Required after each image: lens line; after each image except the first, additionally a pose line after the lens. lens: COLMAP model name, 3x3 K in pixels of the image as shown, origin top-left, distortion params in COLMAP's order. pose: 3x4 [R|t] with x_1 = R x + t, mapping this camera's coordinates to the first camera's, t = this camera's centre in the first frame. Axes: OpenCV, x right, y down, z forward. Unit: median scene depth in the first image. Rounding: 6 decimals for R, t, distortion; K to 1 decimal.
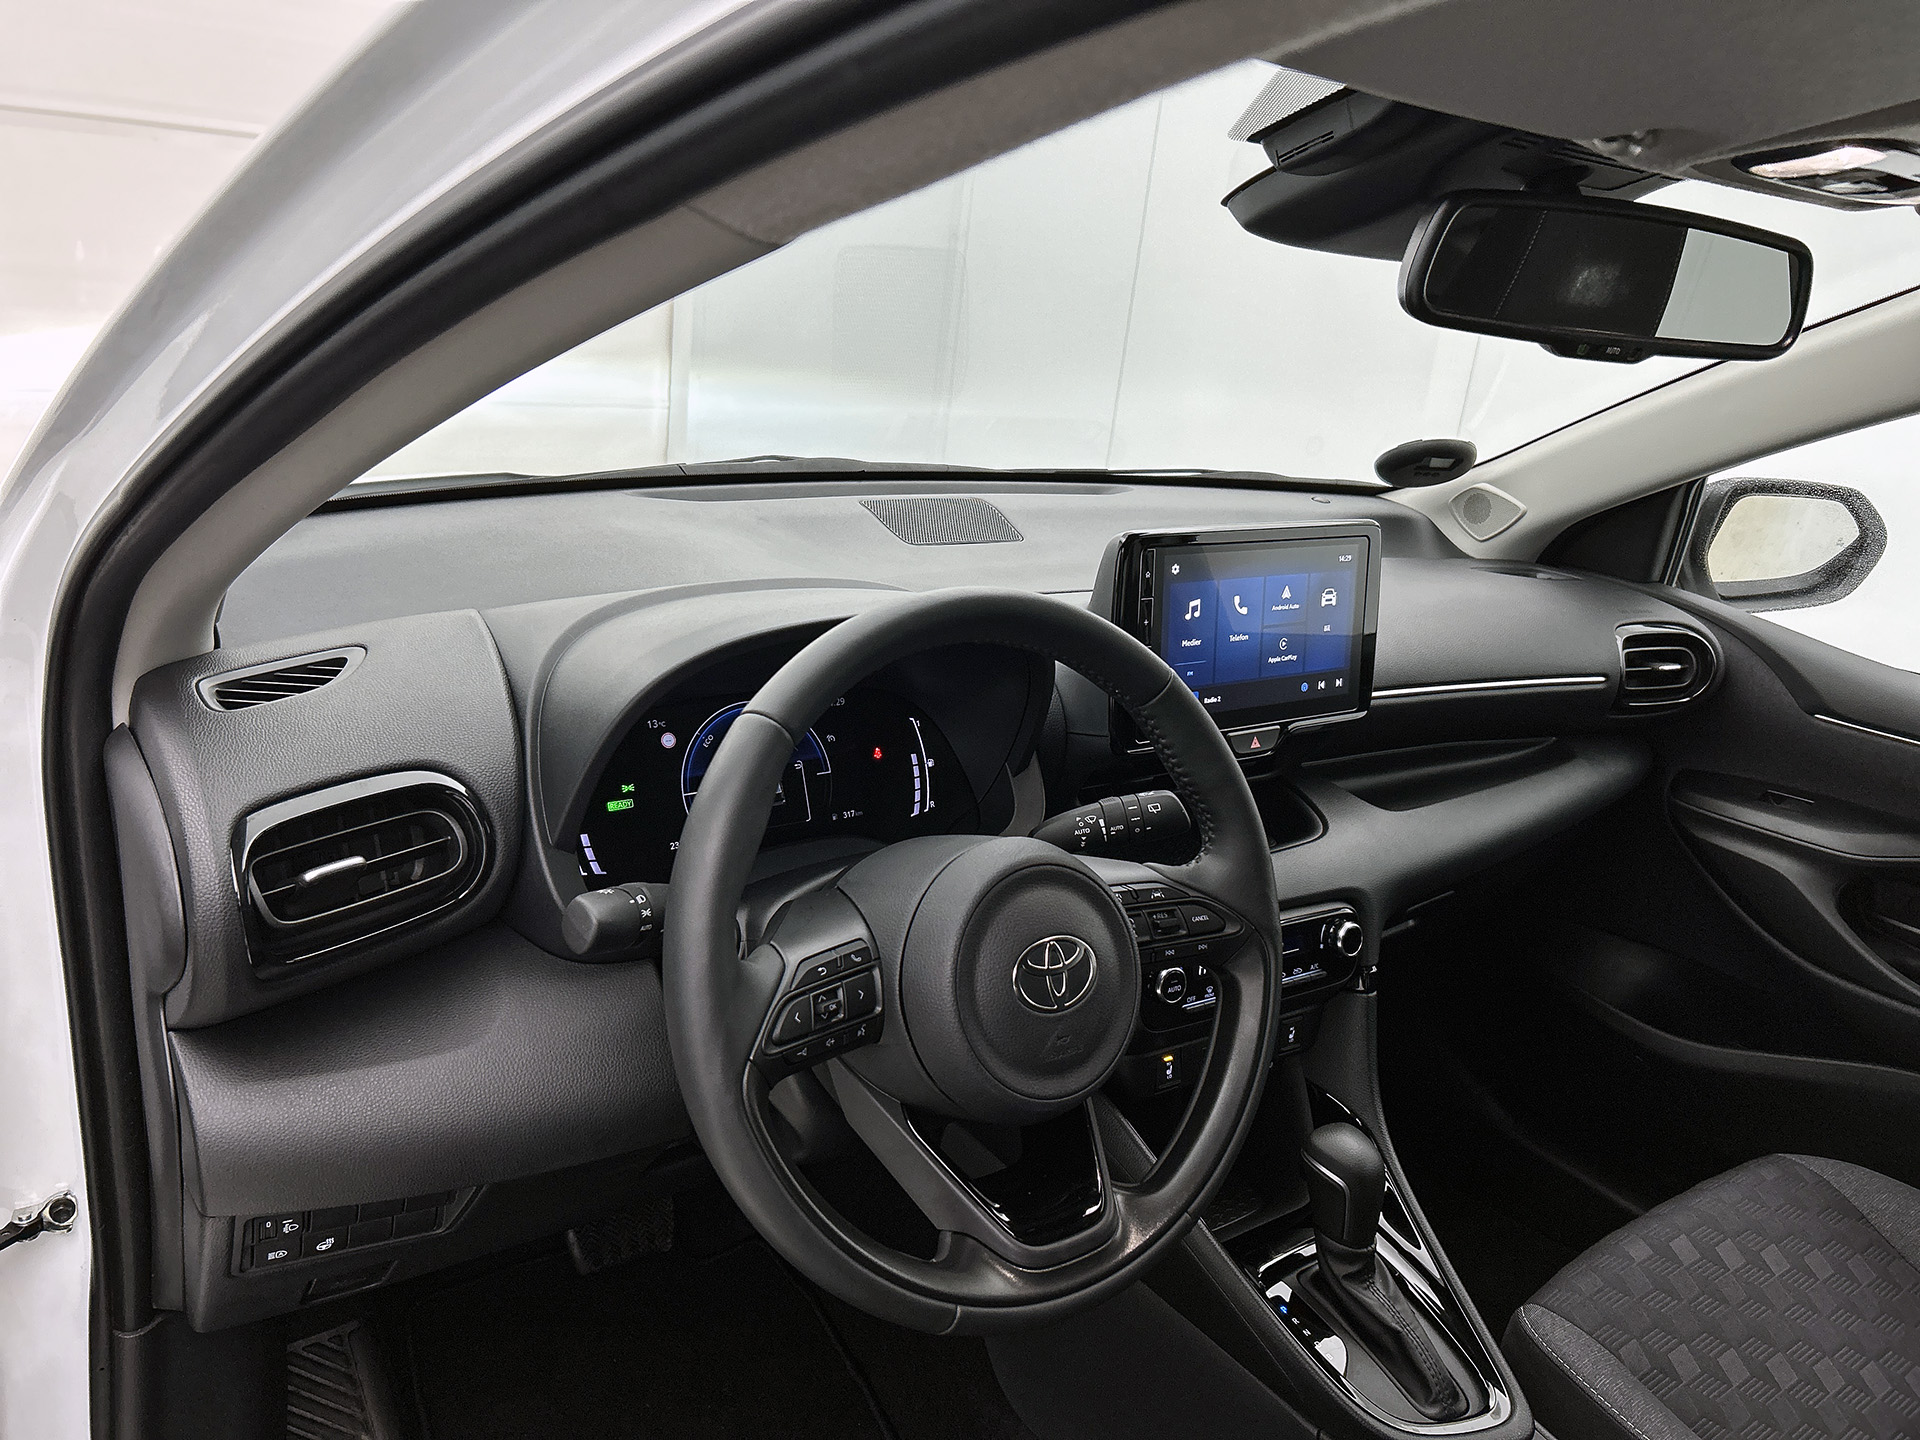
lens RADIAL K [[1478.0, 0, 986.8], [0, 1478.0, 711.9], [0, 0, 1]] dist [0.045807, -0.059263]
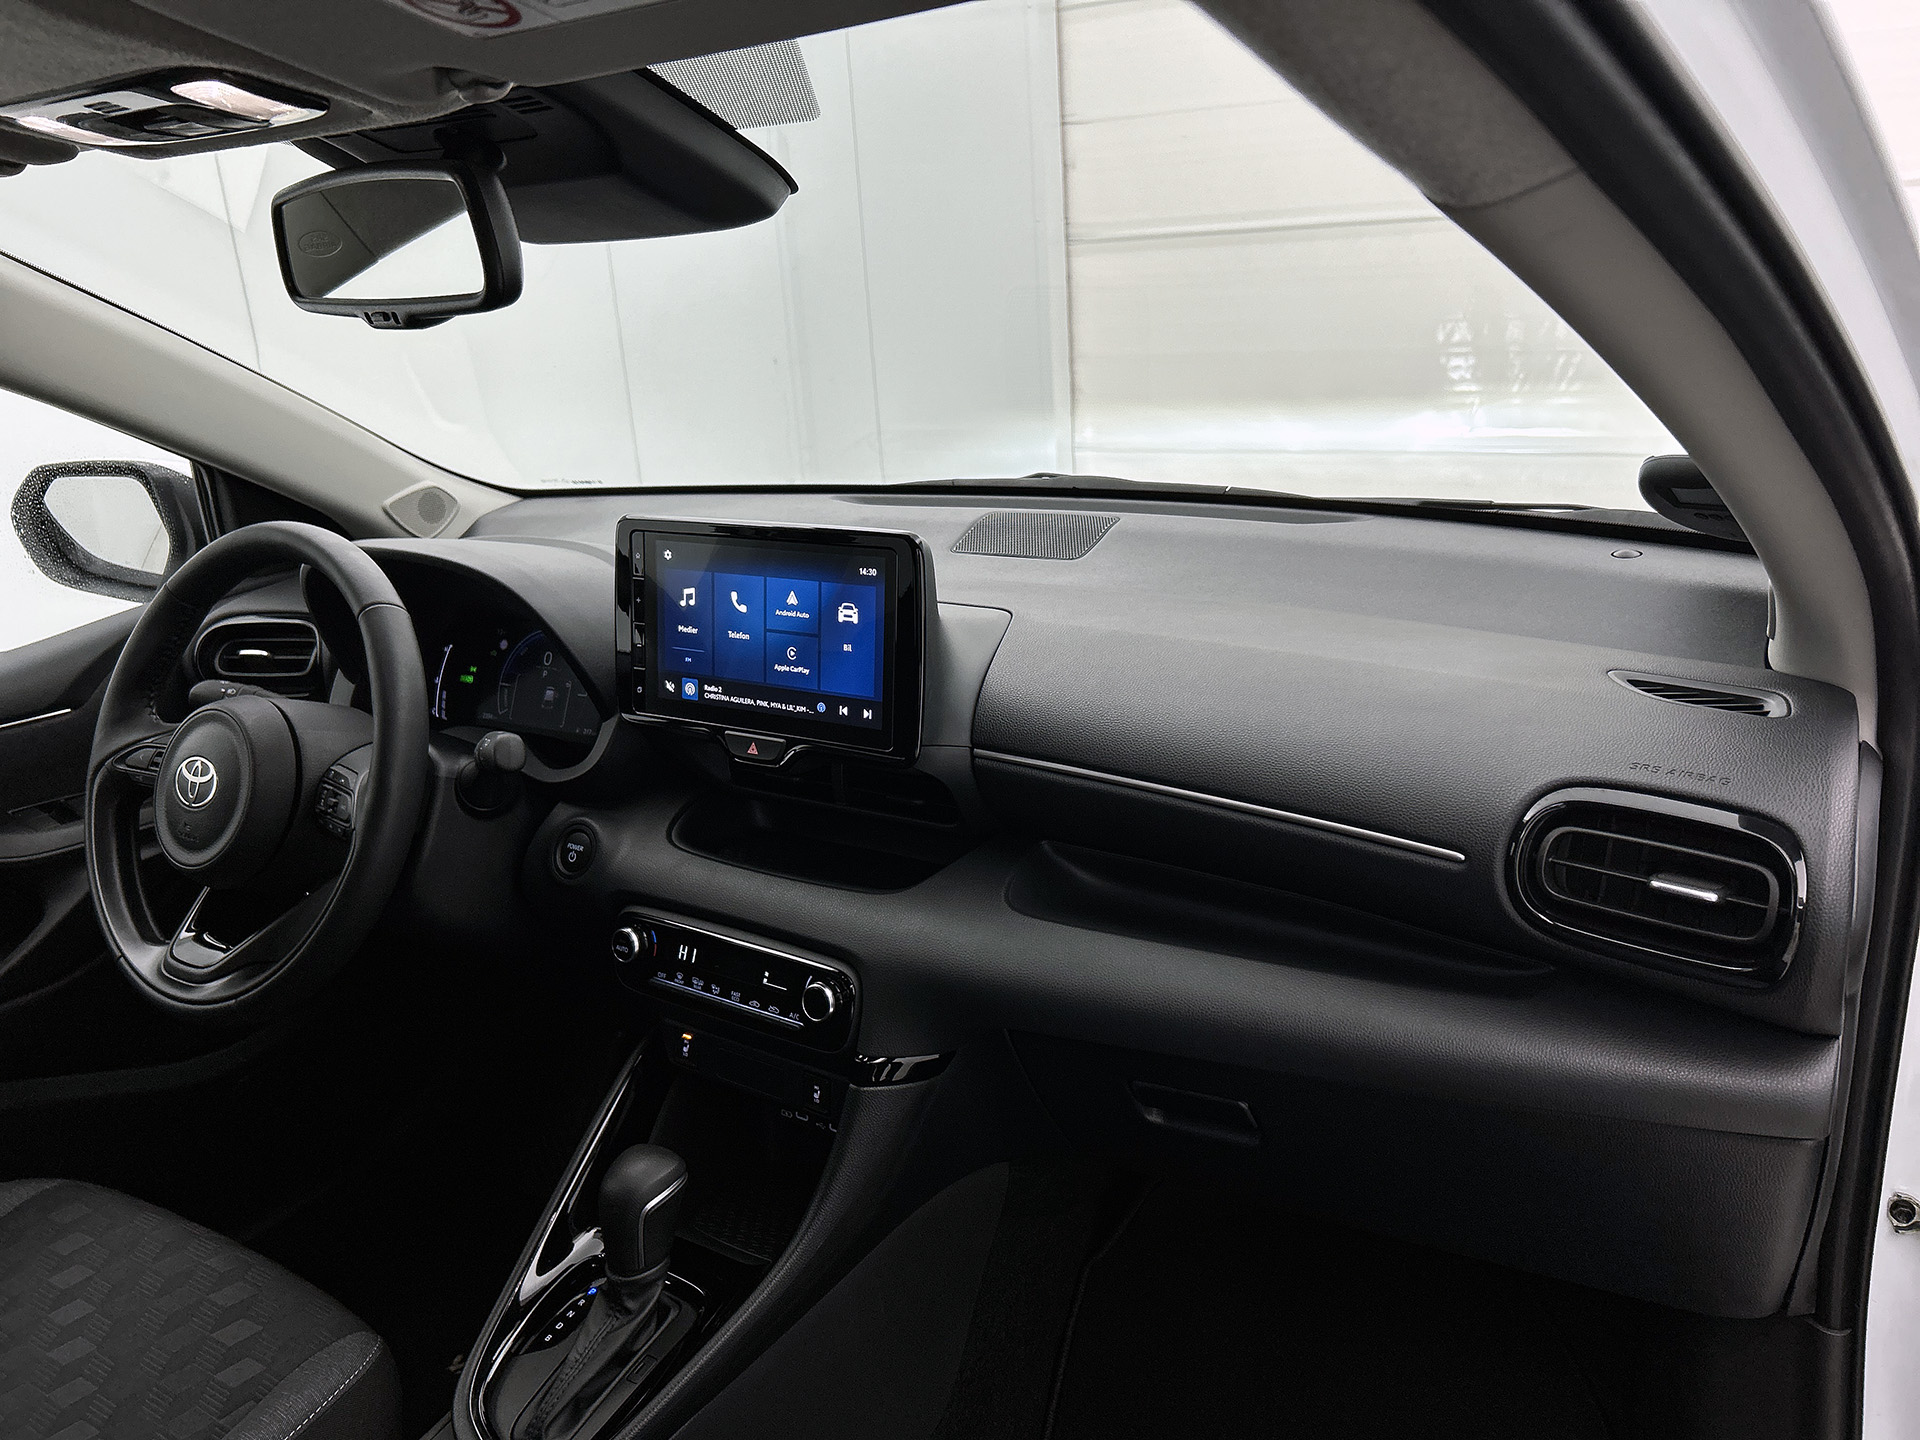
lens RADIAL K [[1478.0, 0, 967.3], [0, 1478.0, 714.6], [0, 0, 1]] dist [0.045807, -0.059263]
pose [[0.348452, 0.152616, -0.924819, 1.146637], [-0.199474, 0.976129, 0.085926, -0.114324], [0.915856, 0.154536, 0.370577, 0.791696]]
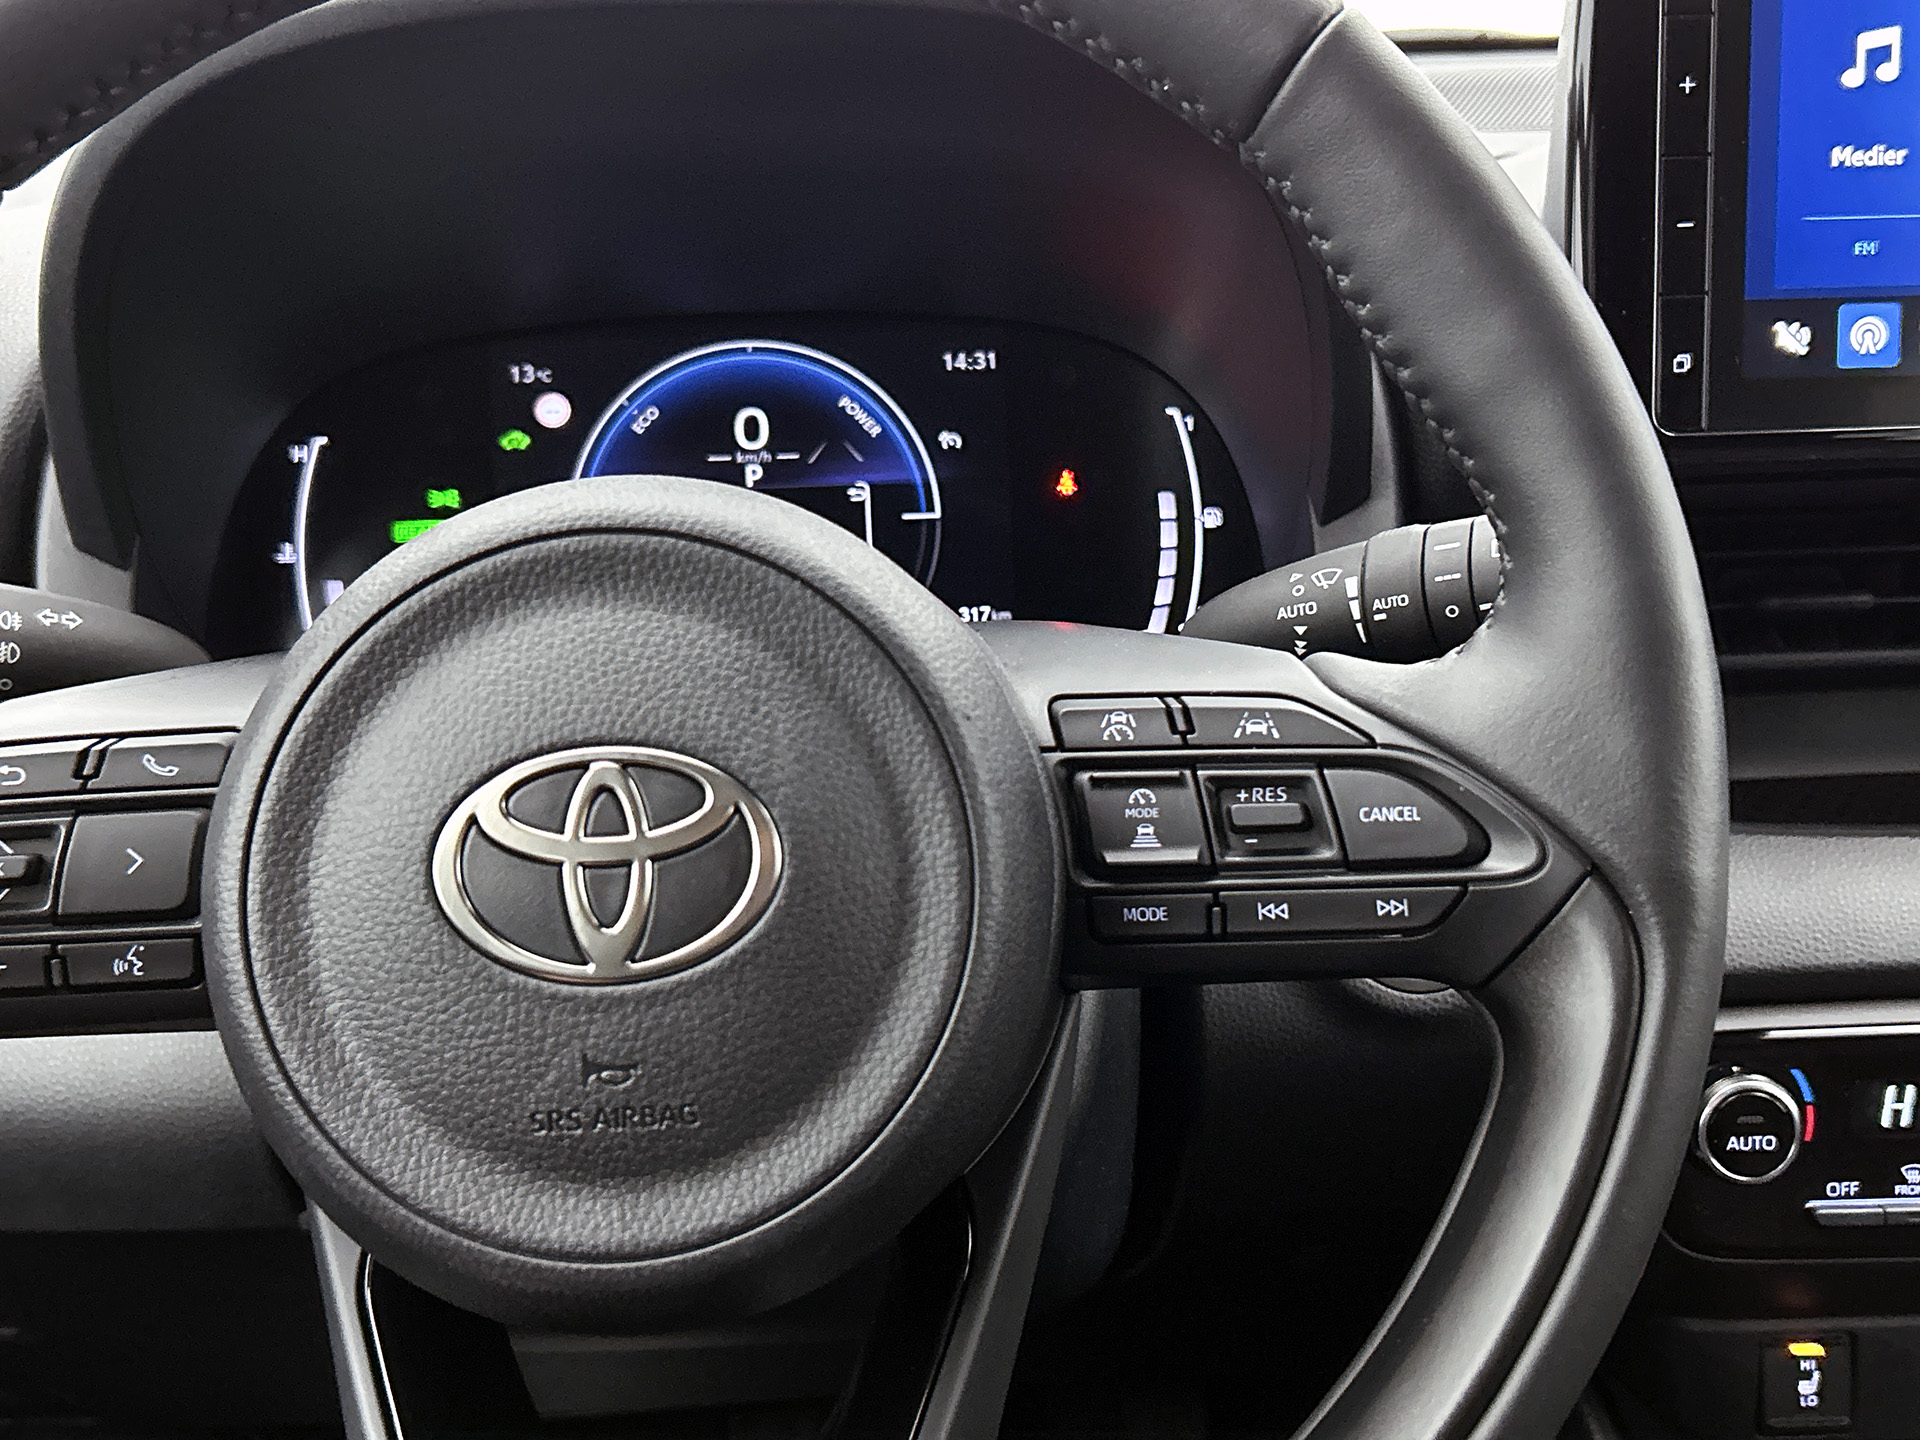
lens RADIAL K [[2105.3, 0, 997.7], [0, 2105.3, 714.8], [0, 0, 1]] dist [0.049126, 0.000000]
pose [[0.830197, 0.048041, -0.555396, 0.248925], [-0.065547, 0.997781, -0.011672, 0.101633], [0.553603, 0.046095, 0.831504, 0.467643]]
